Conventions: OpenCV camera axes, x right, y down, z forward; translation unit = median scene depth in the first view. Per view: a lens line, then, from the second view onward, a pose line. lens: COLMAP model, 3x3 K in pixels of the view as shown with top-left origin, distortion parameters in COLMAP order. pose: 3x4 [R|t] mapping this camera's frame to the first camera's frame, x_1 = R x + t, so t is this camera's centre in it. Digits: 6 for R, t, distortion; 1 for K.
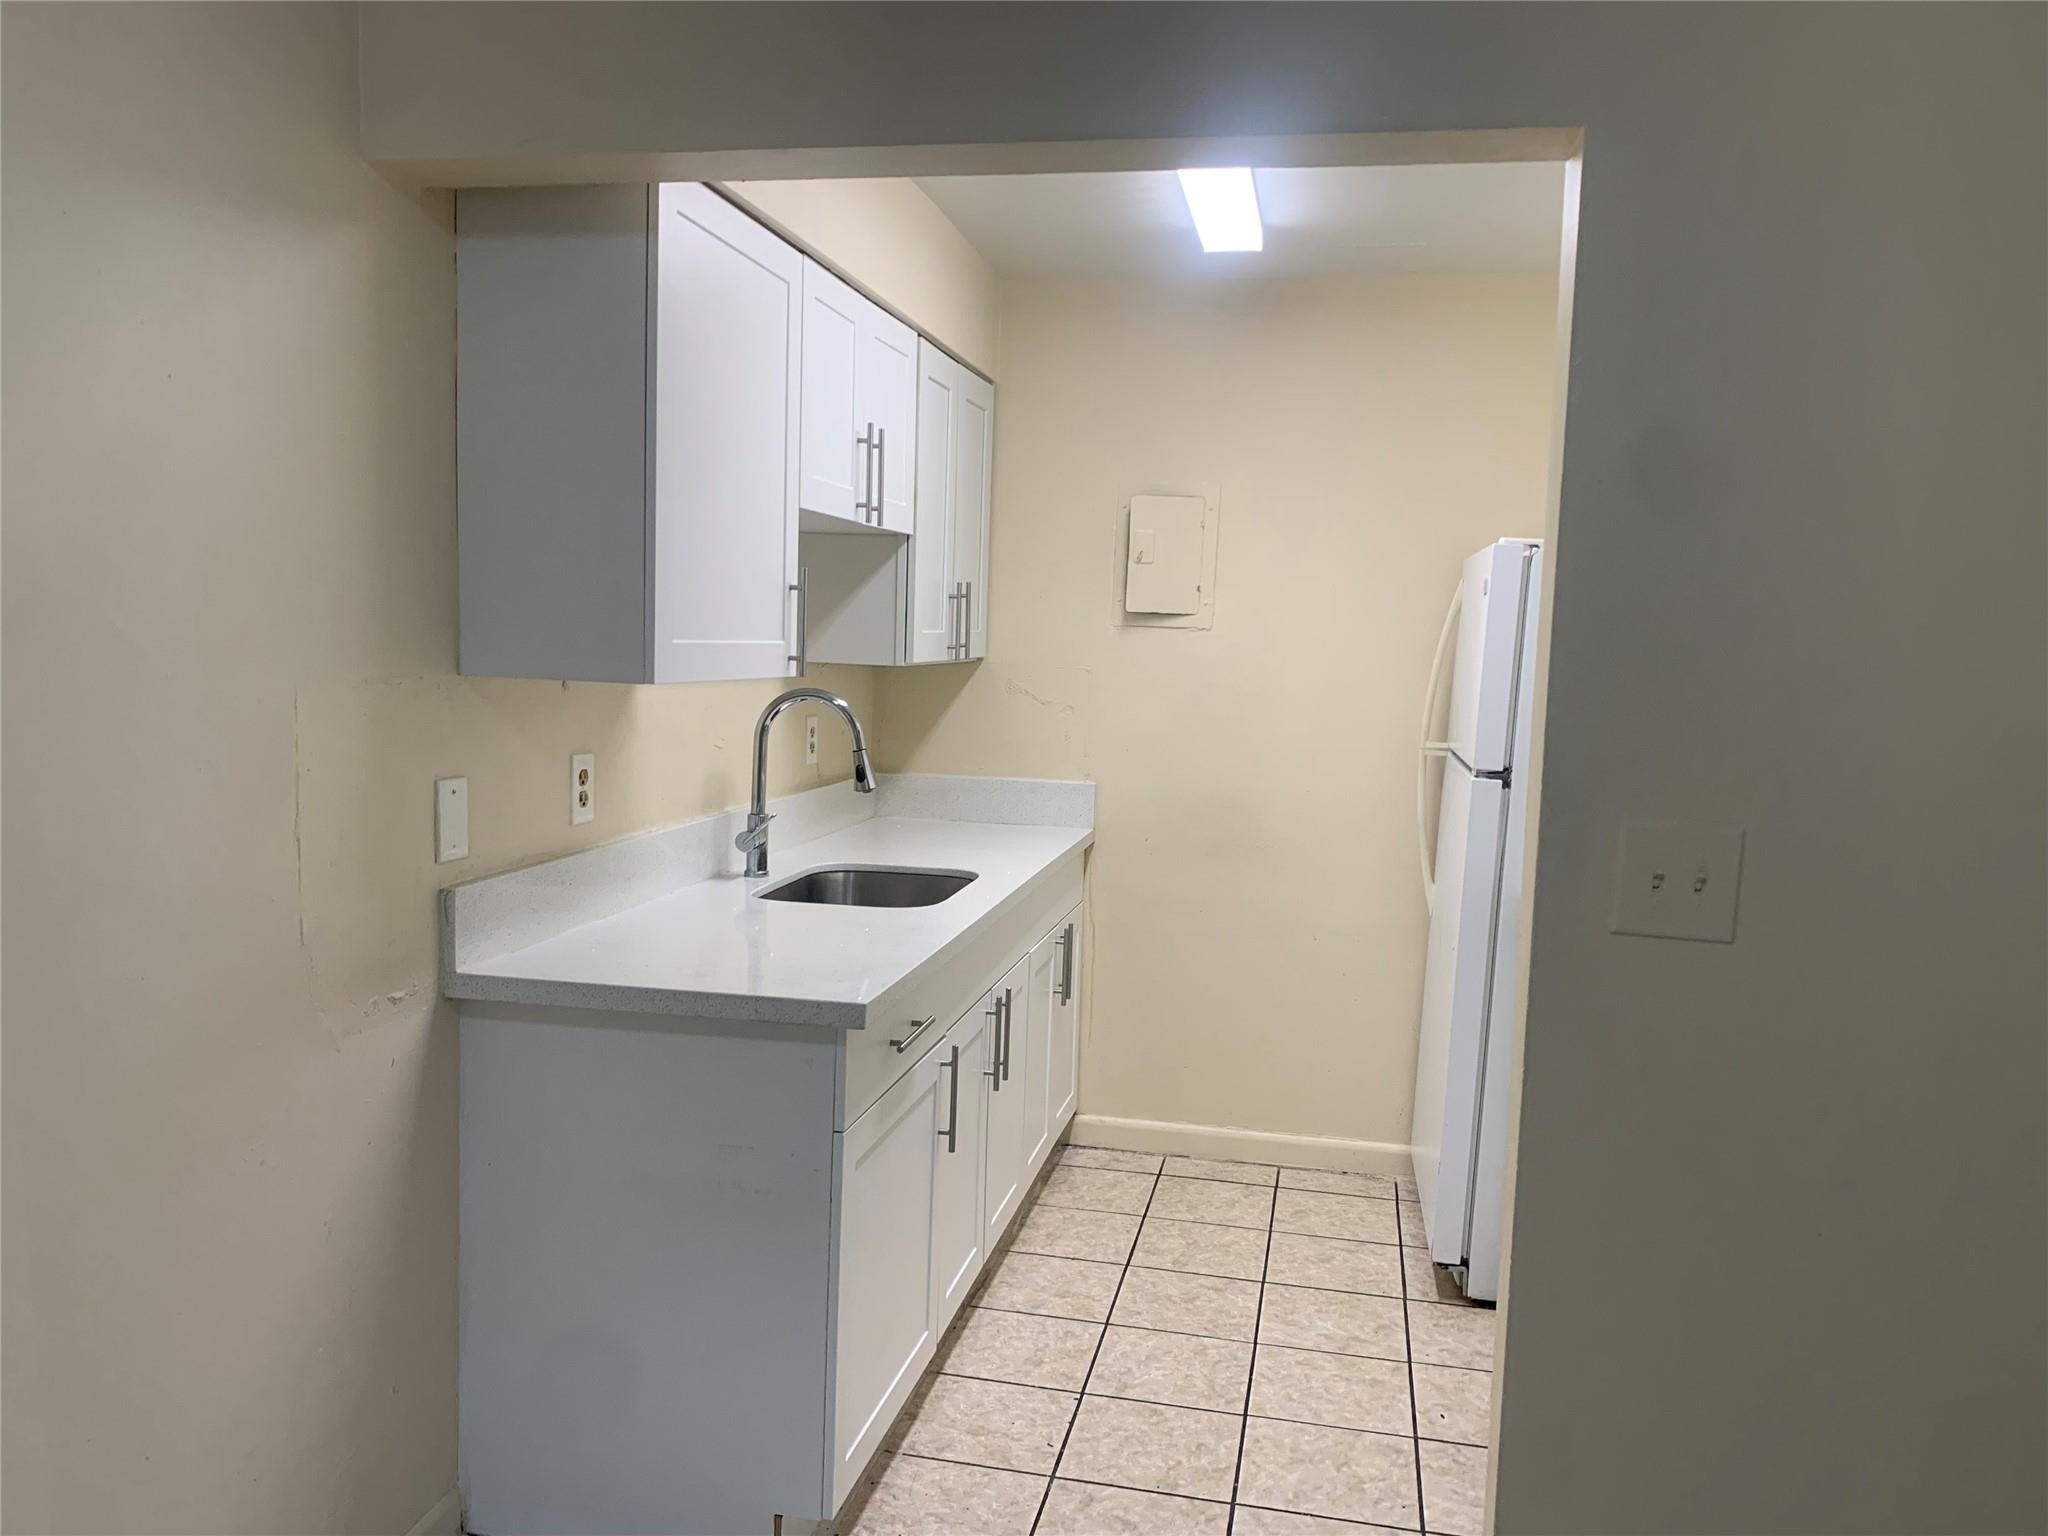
lens RADIAL K [[1541.5, 0, 1024.0], [0, 1541.5, 768.0], [0, 0, 1]] dist [0.076715, -0.250226]
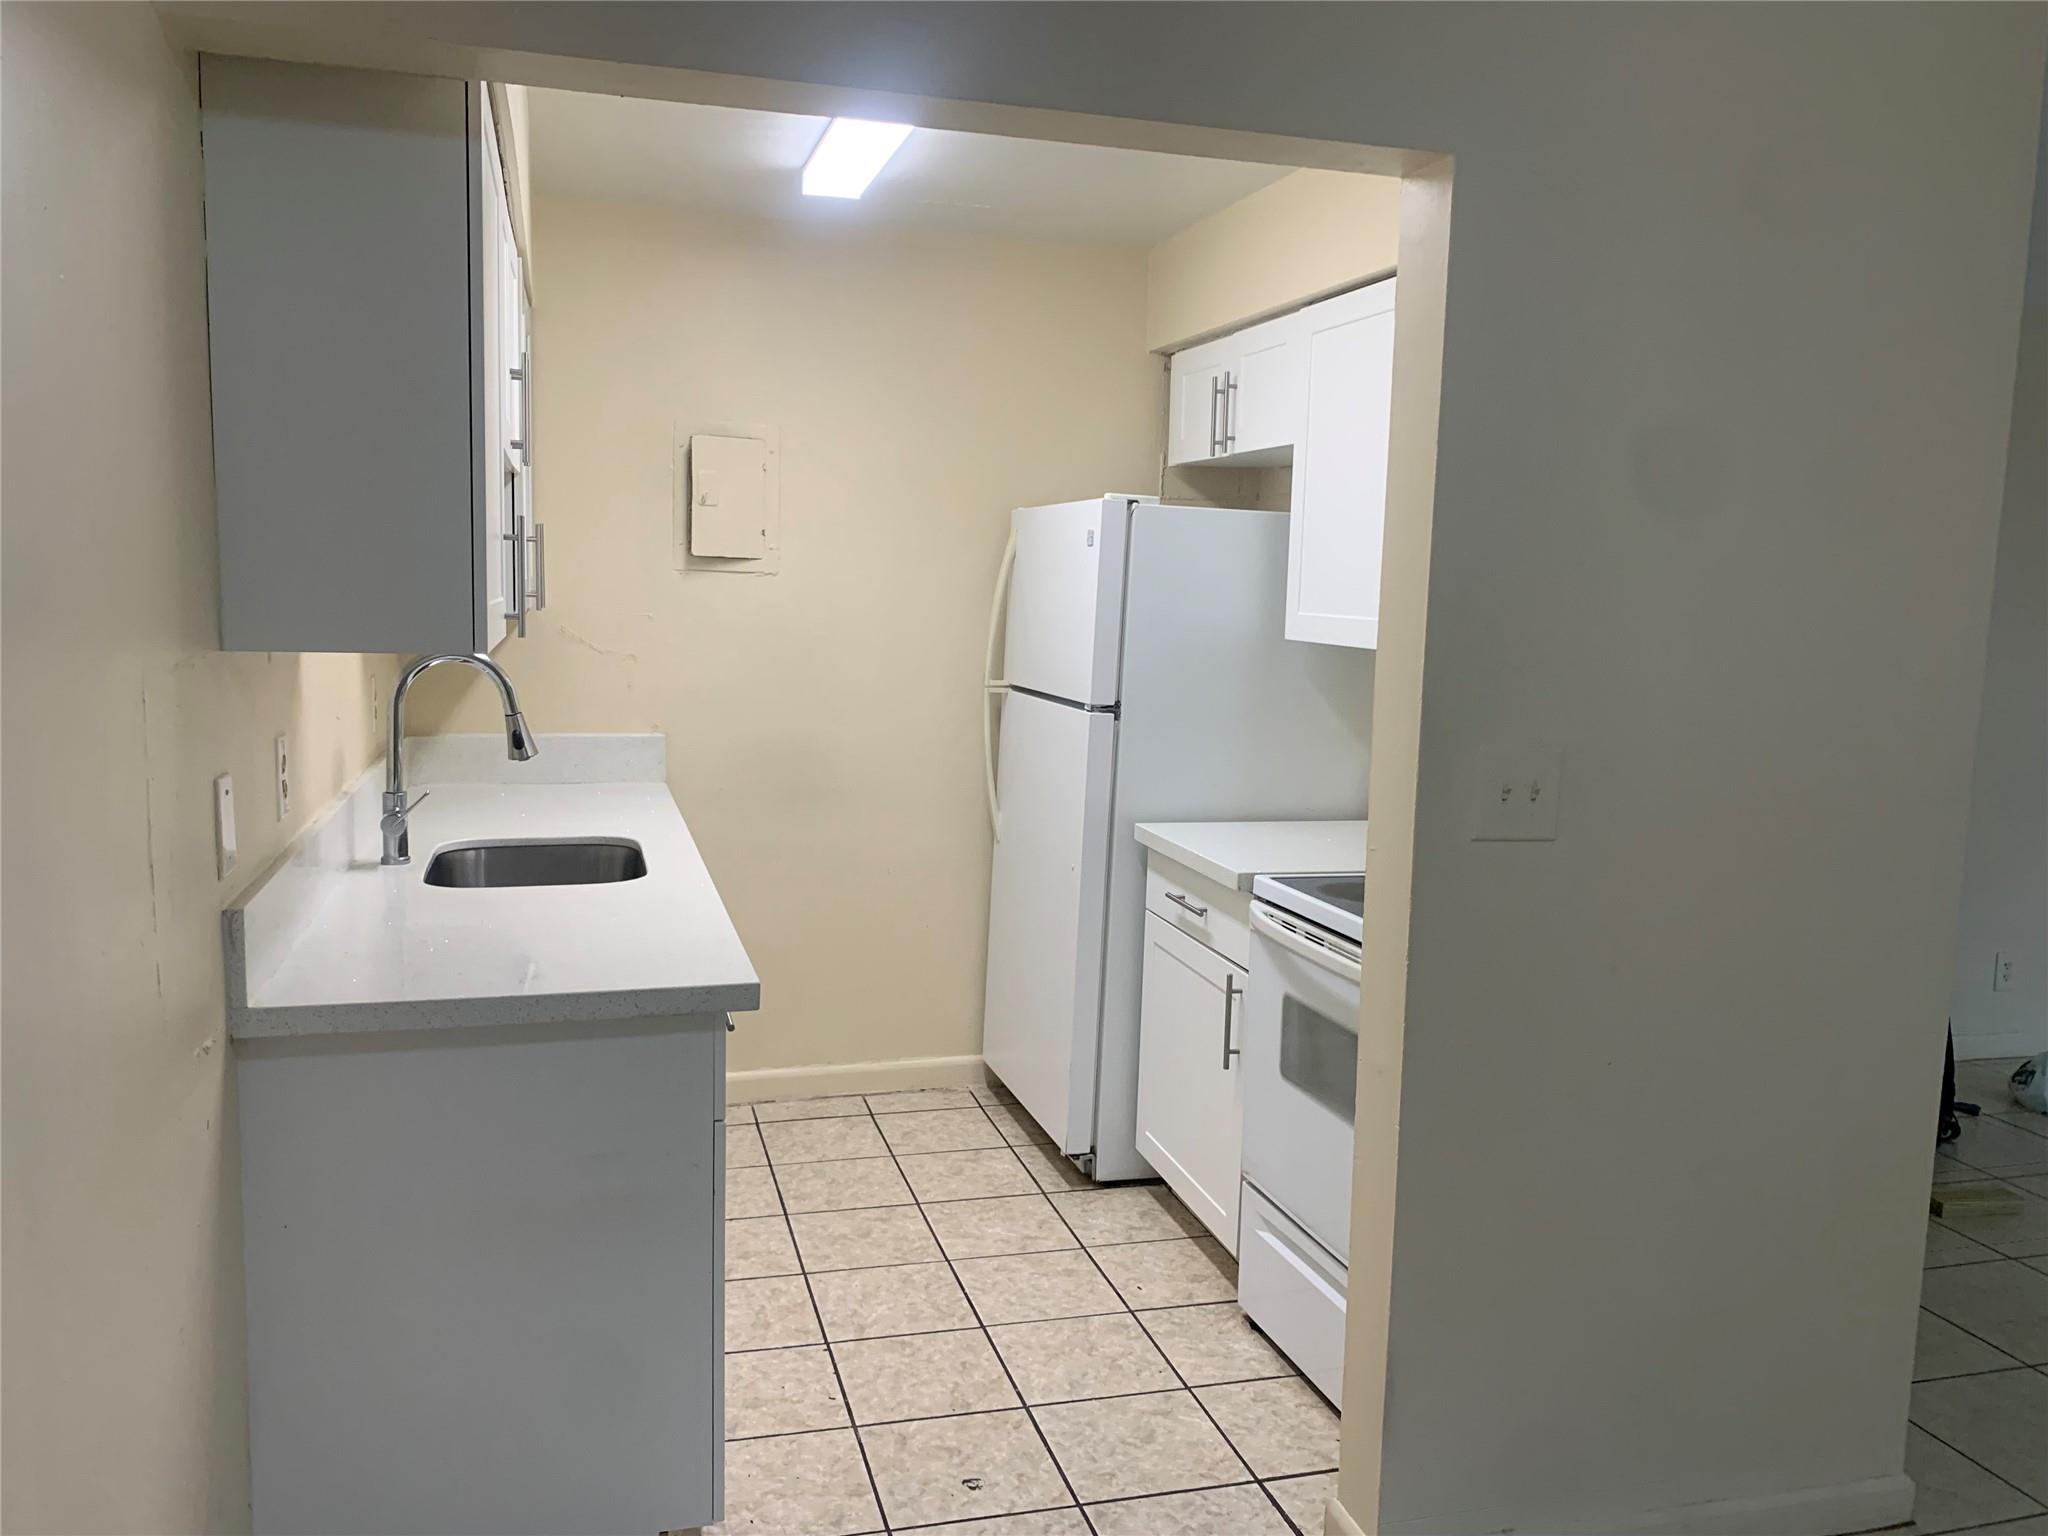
lens RADIAL K [[1535.2, 0, 1017.8], [0, 1535.2, 751.7], [0, 0, 1]] dist [0.084776, -0.313268]
pose [[0.884983, -0.059706, 0.461780, -0.263545], [0.043883, 0.998025, 0.044940, -0.017146], [-0.463551, -0.019507, 0.885855, 0.057937]]
